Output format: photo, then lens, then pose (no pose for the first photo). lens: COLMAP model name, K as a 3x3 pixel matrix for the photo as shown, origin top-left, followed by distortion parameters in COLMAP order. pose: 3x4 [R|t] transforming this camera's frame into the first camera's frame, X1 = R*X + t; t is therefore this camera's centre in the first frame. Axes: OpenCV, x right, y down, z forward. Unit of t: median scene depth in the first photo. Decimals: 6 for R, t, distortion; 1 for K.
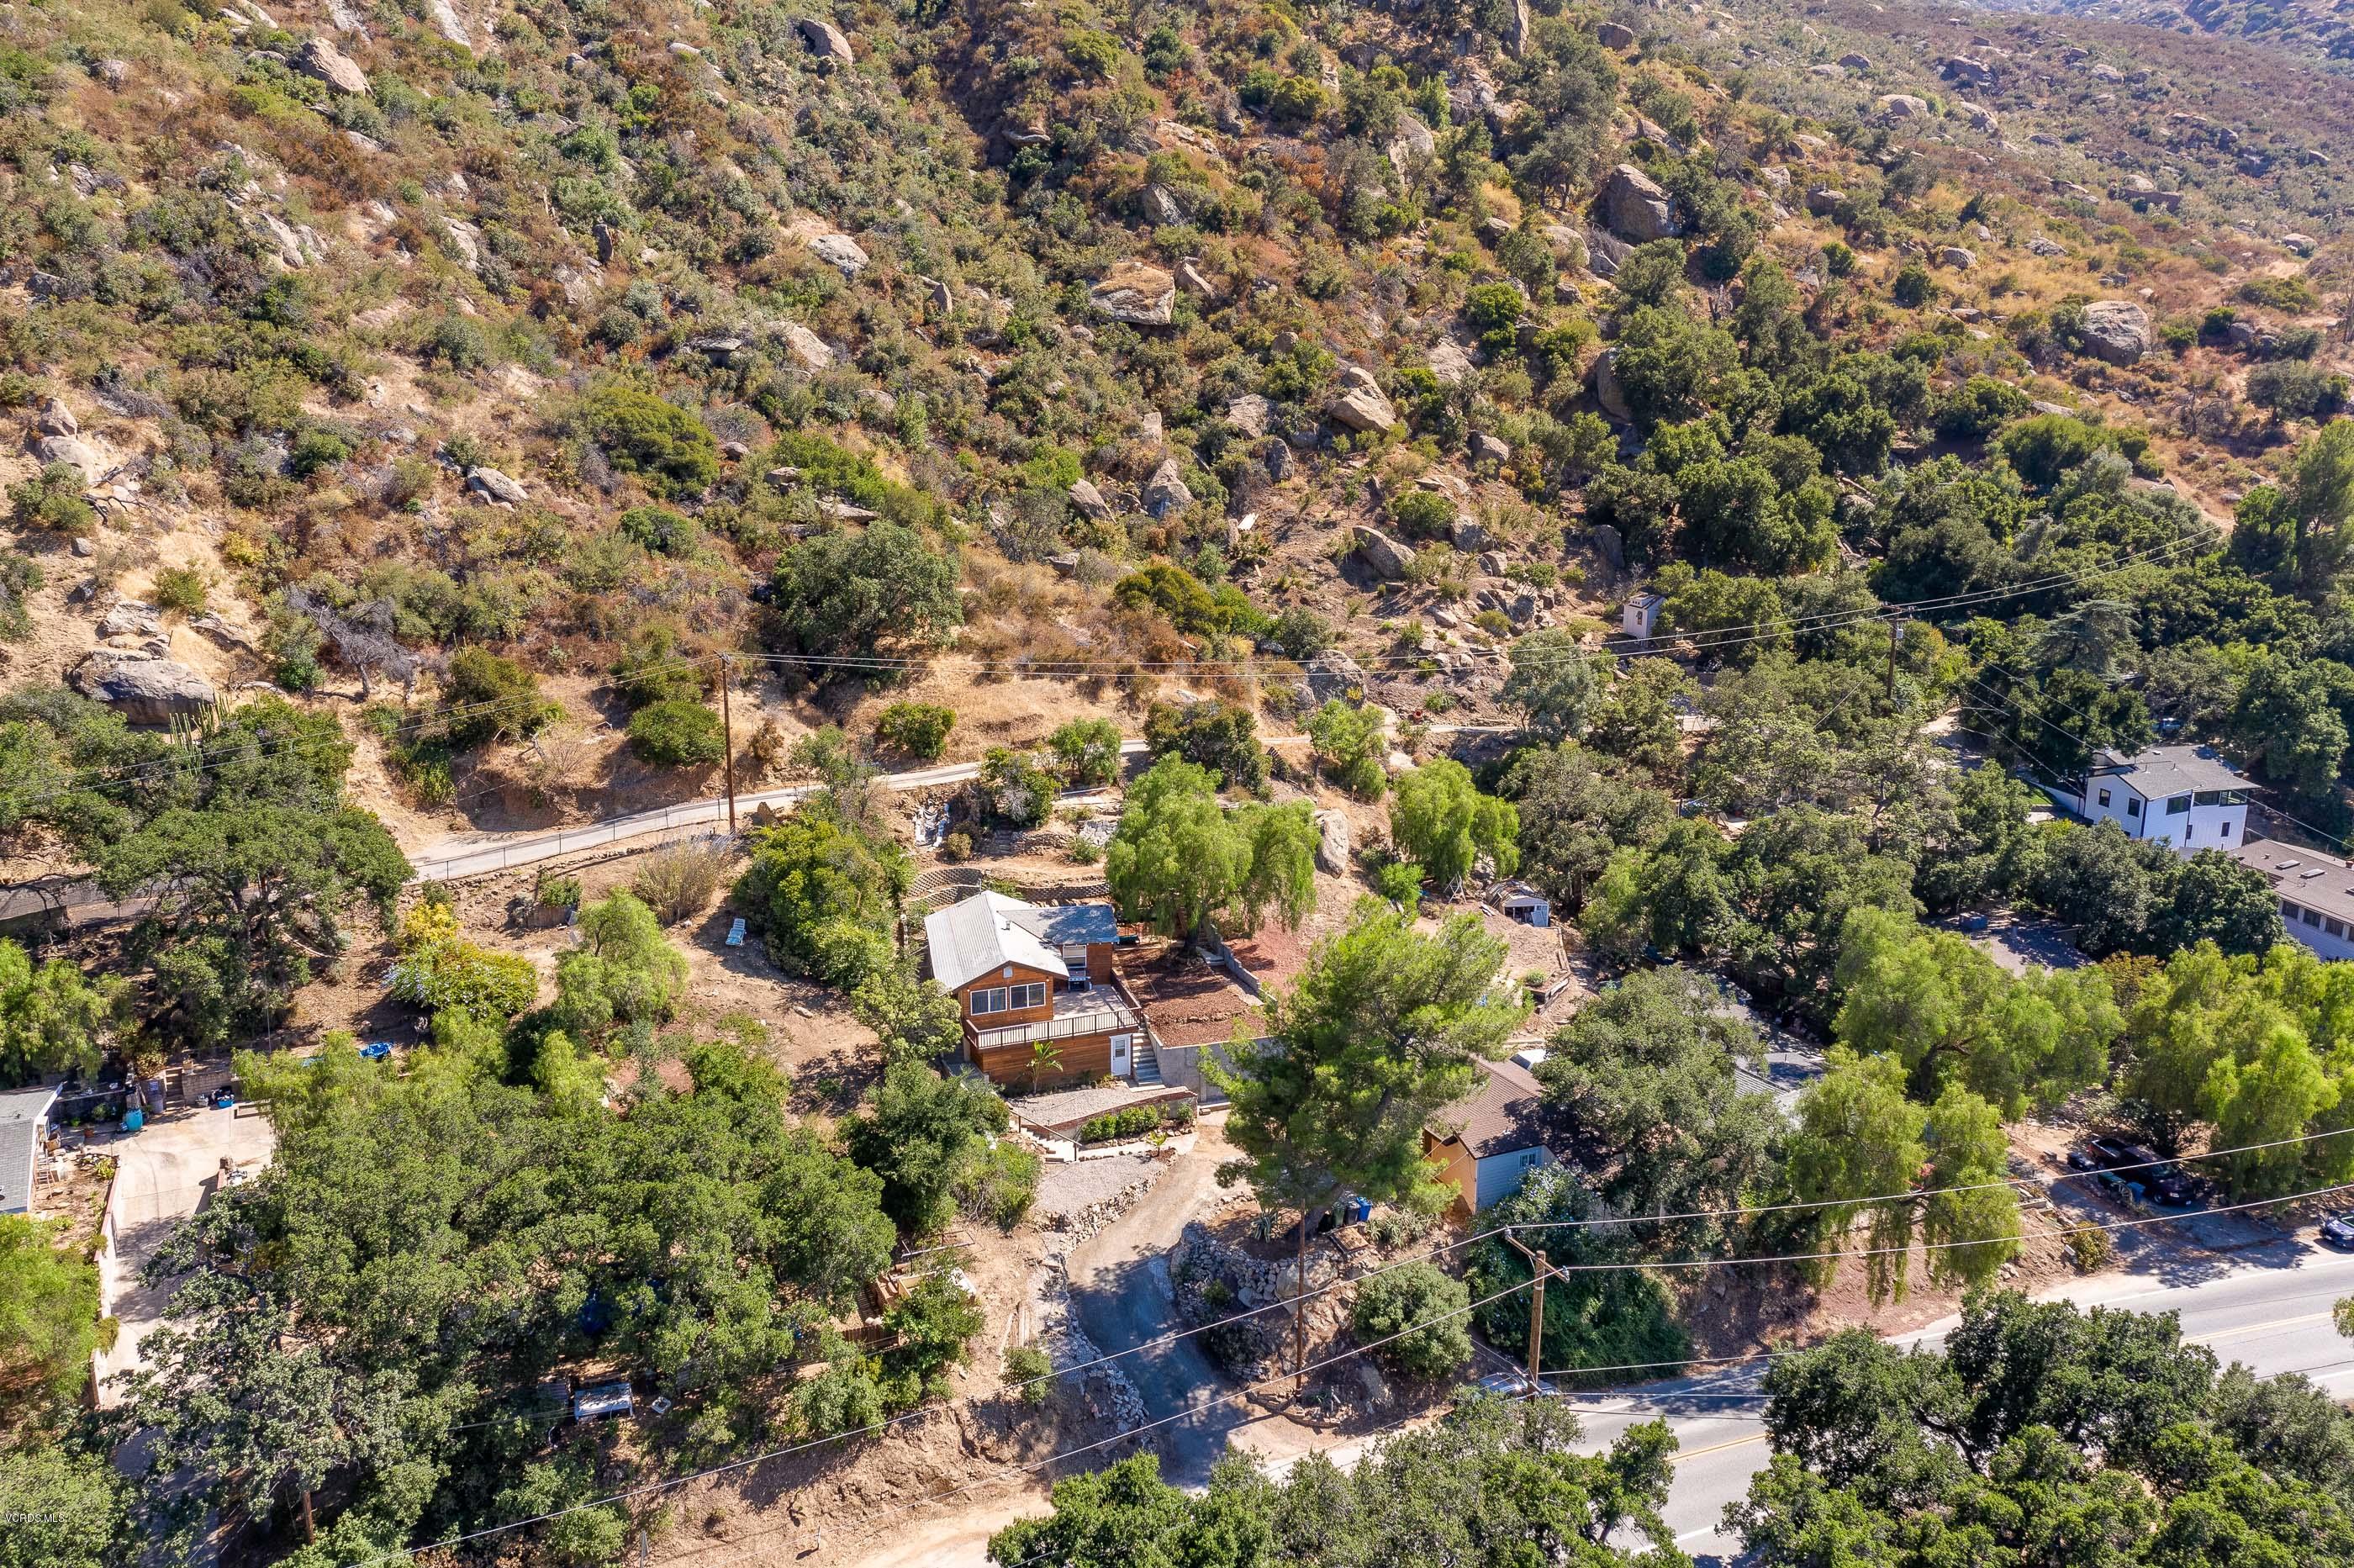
lens RADIAL K [[1868.4, 0, 1169.8], [0, 1868.4, 782.8], [0, 0, 1]] dist [0.013671, 0.010364]
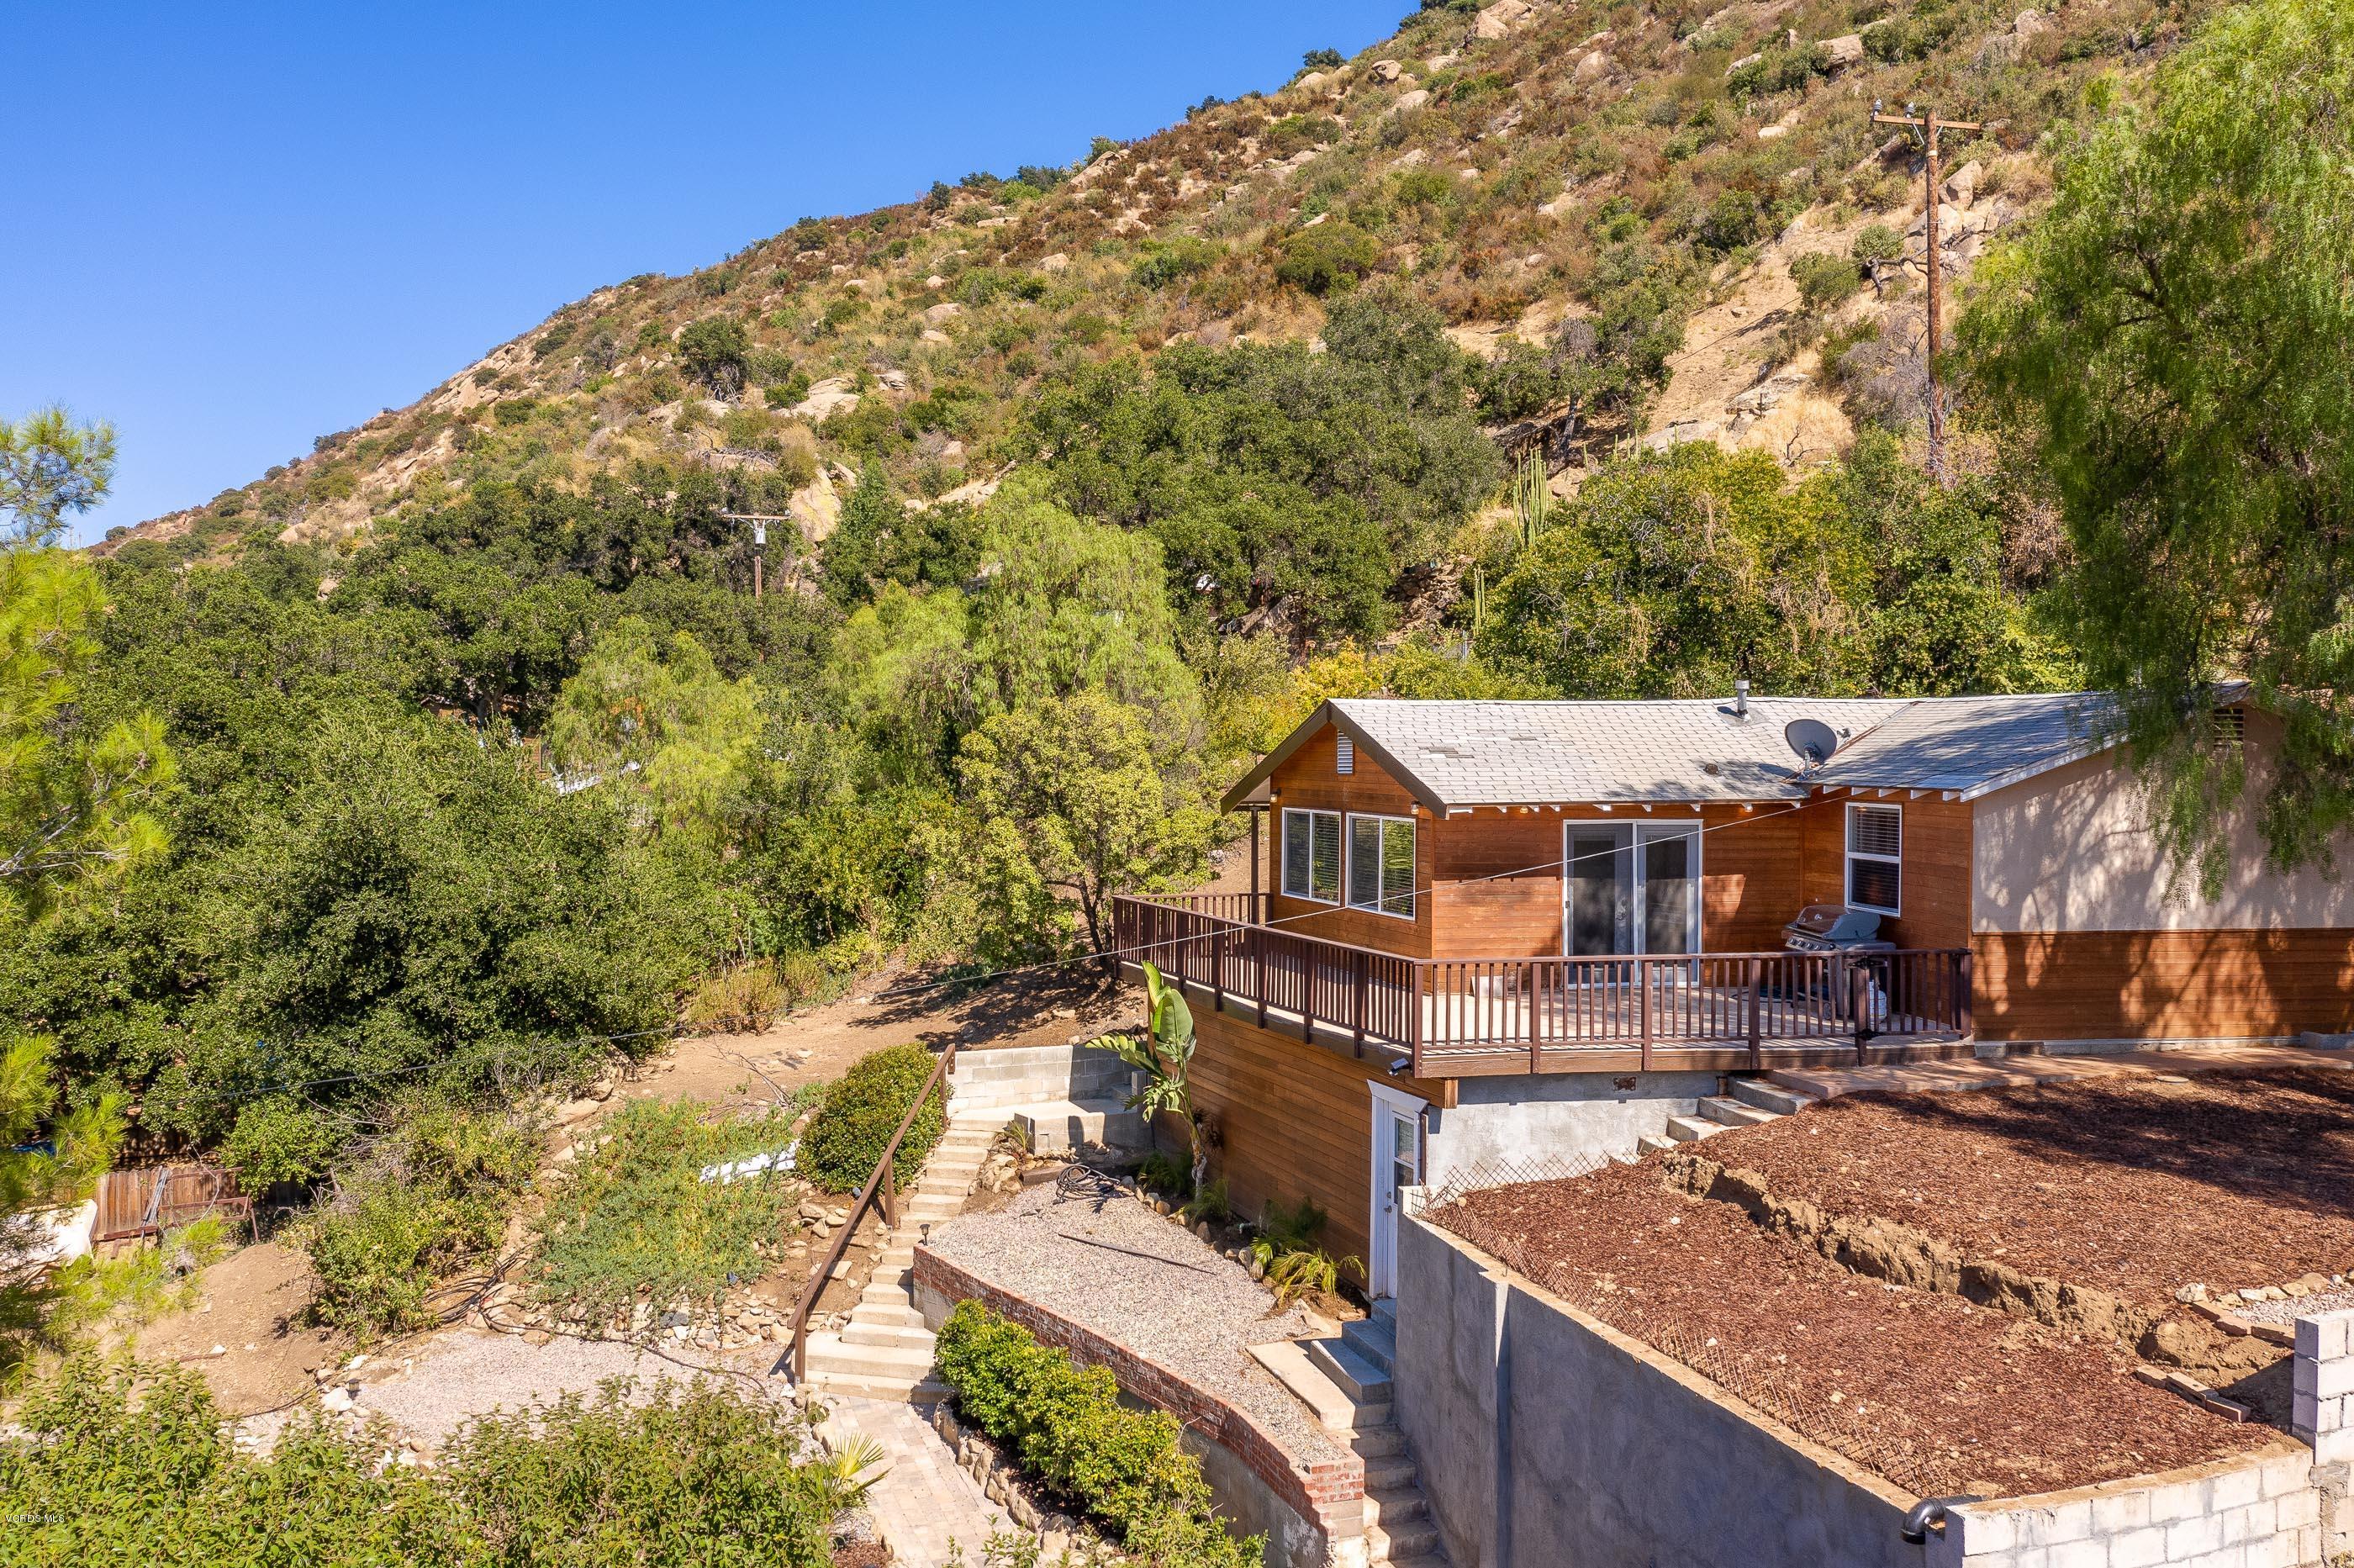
lens RADIAL K [[1868.4, 0, 1169.8], [0, 1868.4, 782.8], [0, 0, 1]] dist [0.013671, 0.010364]
pose [[-0.022636, 0.019097, -0.999561, 0.116202], [-0.235342, 0.971619, 0.023893, 0.068641], [0.971649, 0.235779, -0.017499, 0.644906]]
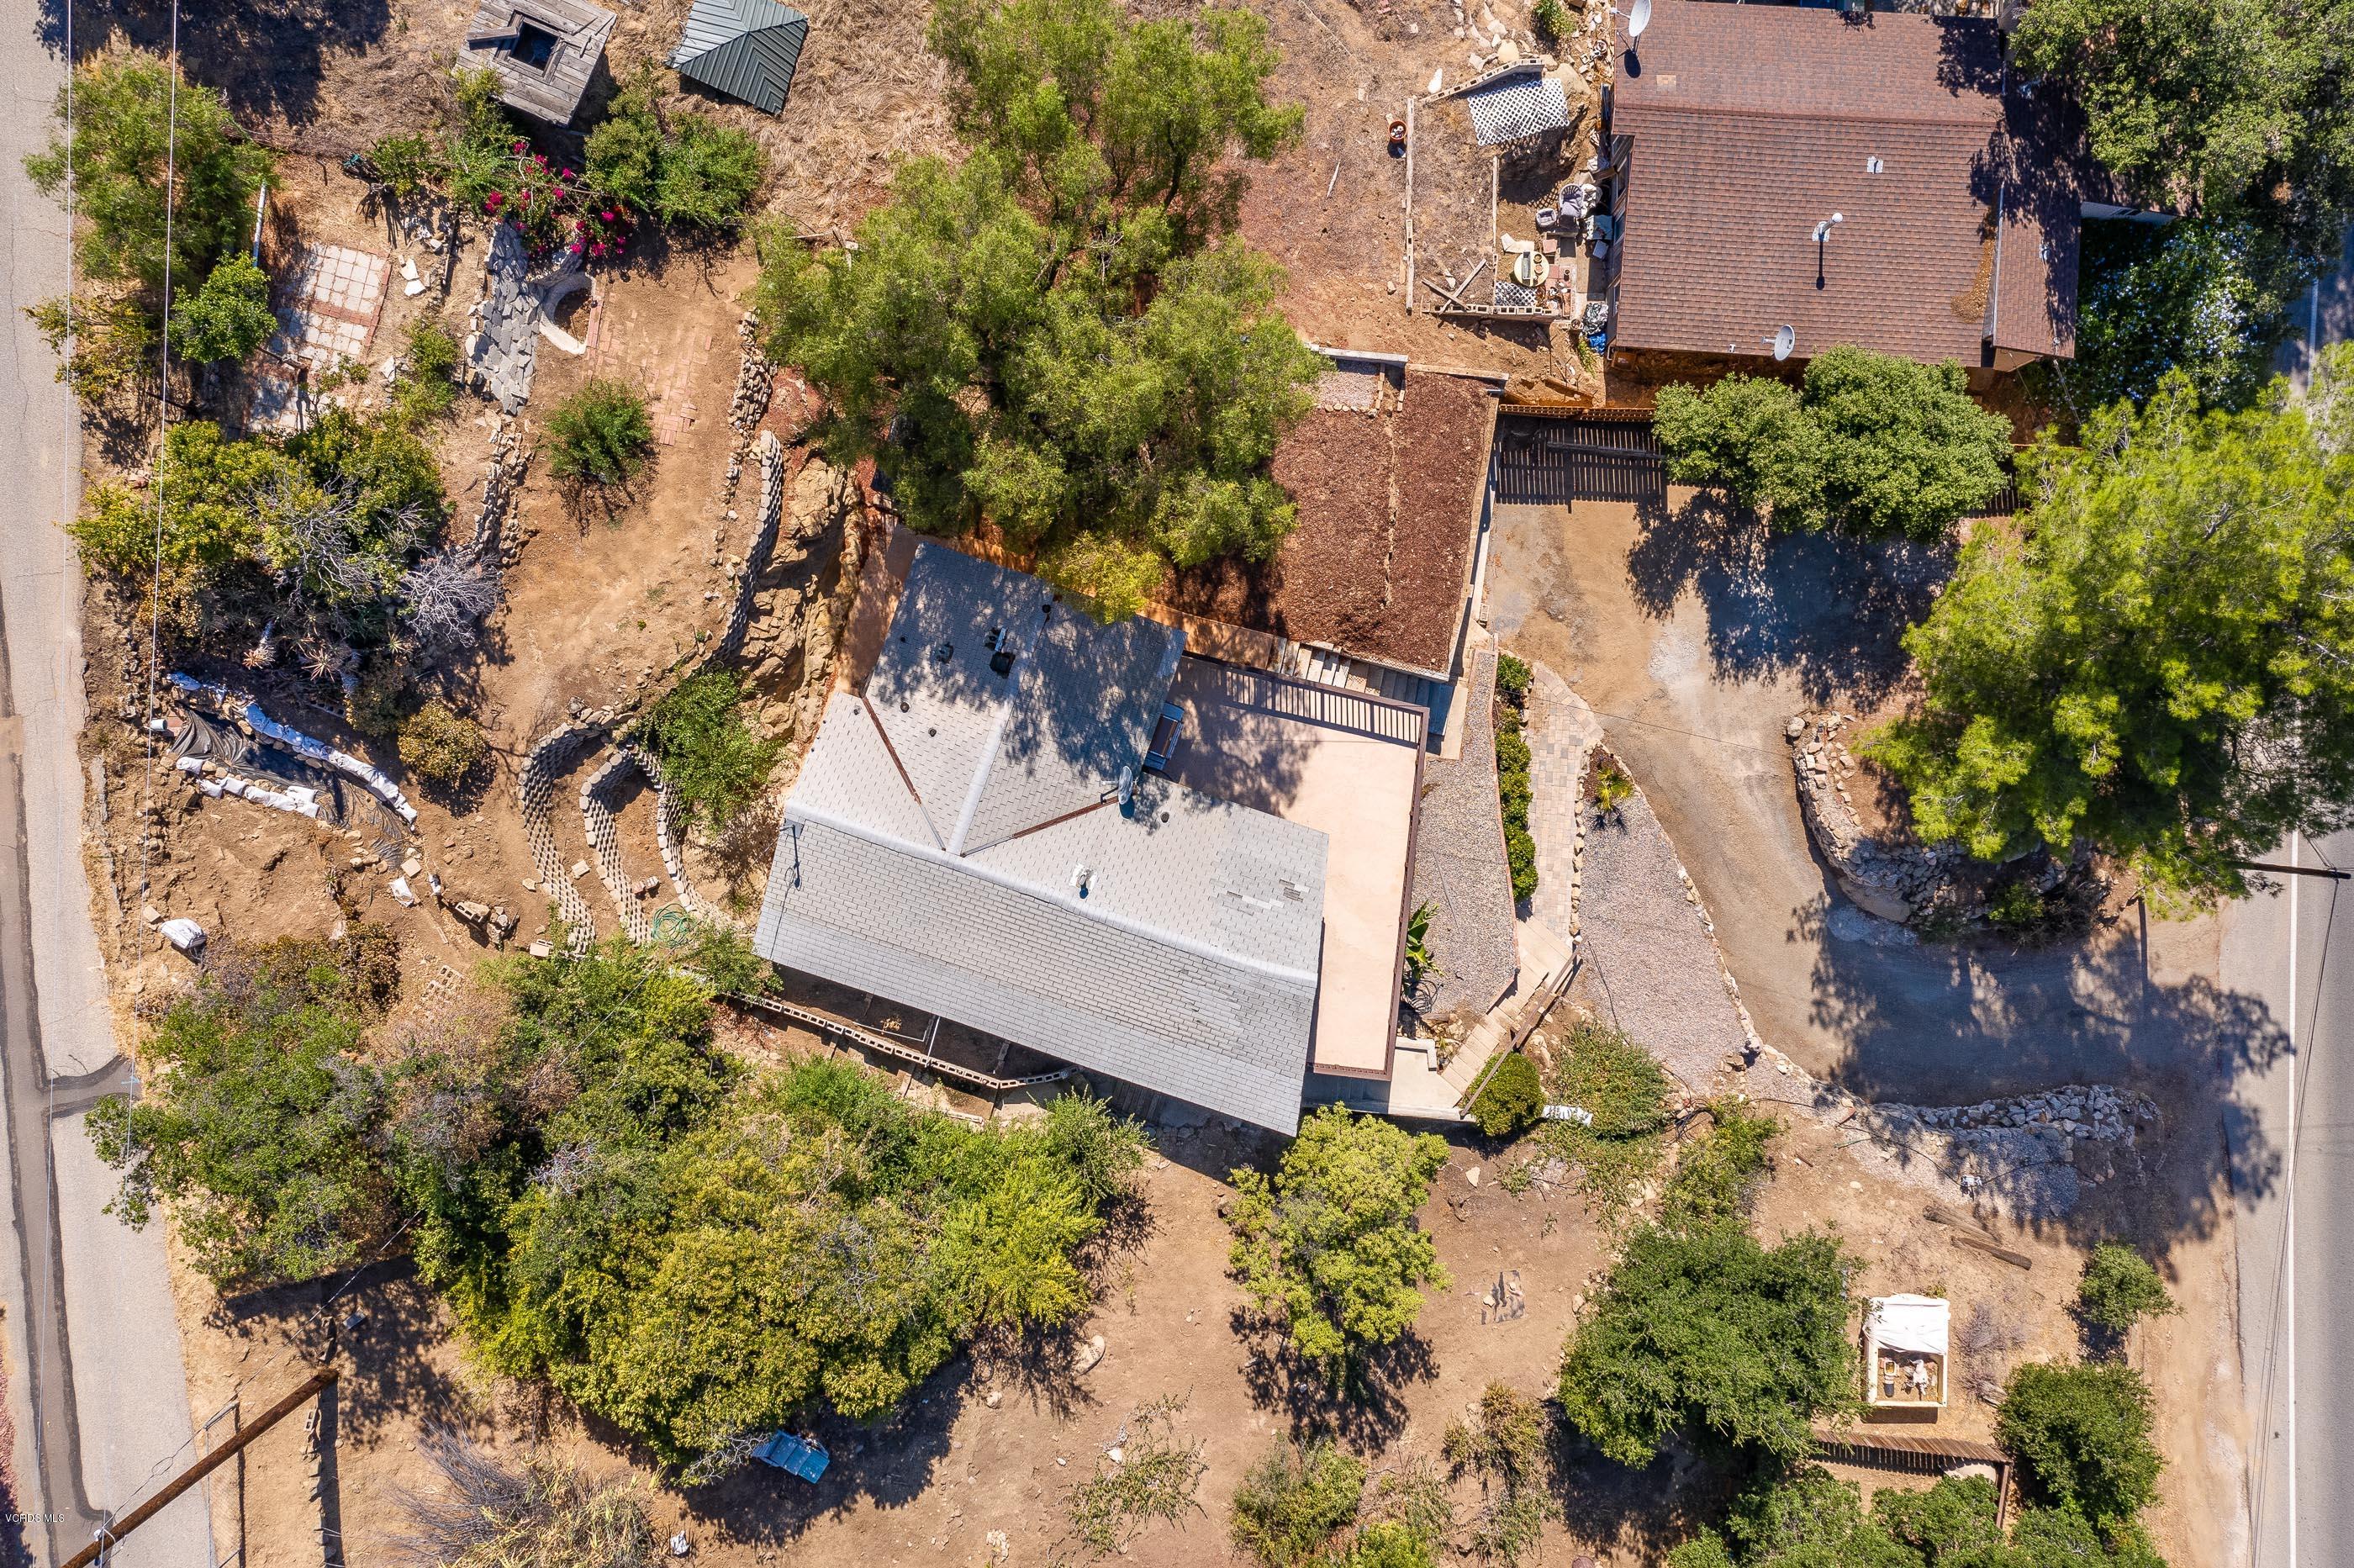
lens RADIAL K [[1868.4, 0, 1169.8], [0, 1868.4, 782.8], [0, 0, 1]] dist [0.013671, 0.010364]
pose [[0.487334, -0.872448, -0.036597, -0.029598], [0.232596, 0.089299, 0.968465, -0.221386], [-0.841668, -0.480479, 0.246447, 0.617658]]
